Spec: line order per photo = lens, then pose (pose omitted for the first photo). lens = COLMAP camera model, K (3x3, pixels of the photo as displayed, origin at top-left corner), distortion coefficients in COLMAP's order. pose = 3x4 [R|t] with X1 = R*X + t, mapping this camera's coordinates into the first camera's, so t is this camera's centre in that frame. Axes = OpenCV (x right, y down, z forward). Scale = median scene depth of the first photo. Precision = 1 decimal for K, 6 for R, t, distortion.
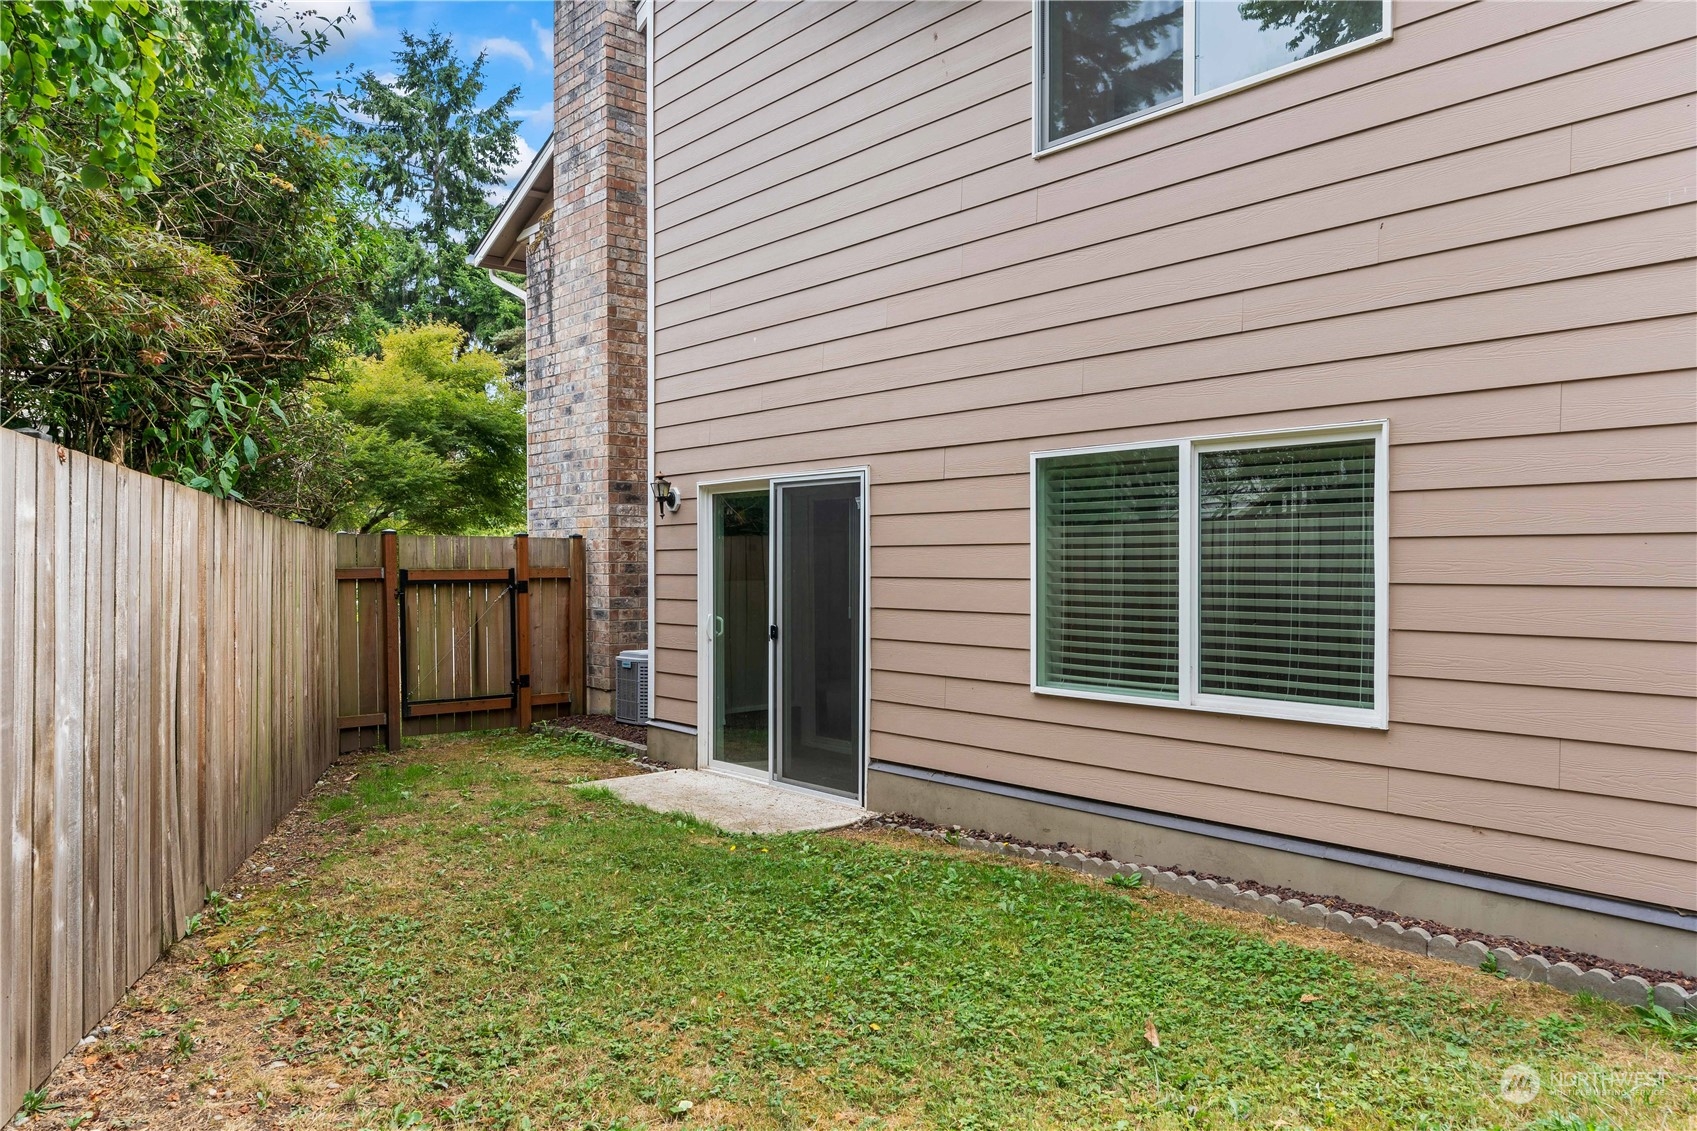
lens RADIAL K [[1143.7, 0, 848.5], [0, 1143.7, 565.5], [0, 0, 1]] dist [0.007096, 0.002416]
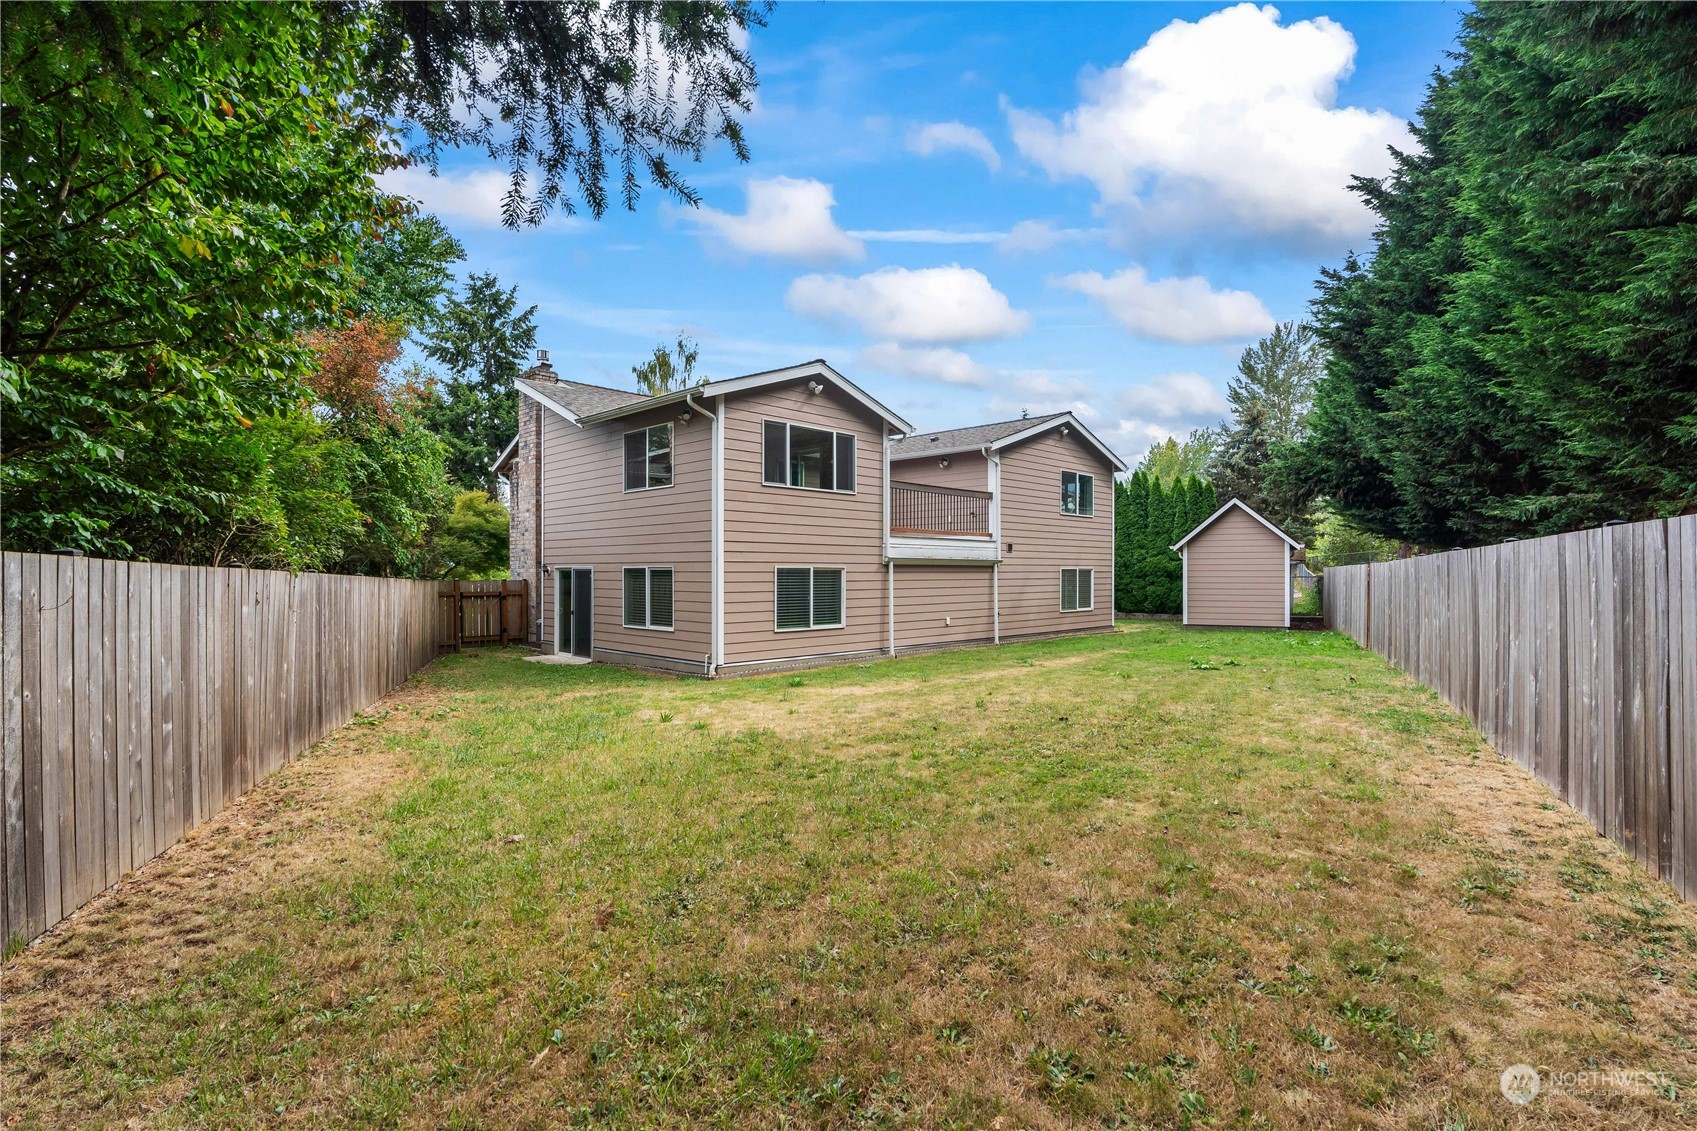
lens RADIAL K [[819.5, 0, 863.9], [0, 819.5, 561.9], [0, 0, 1]] dist [-0.003312, -0.000133]
pose [[0.997012, 0.001702, 0.077224, 0.364162], [-0.000917, 0.999948, -0.010195, -0.040421], [-0.077237, 0.010094, 0.996962, -0.895792]]
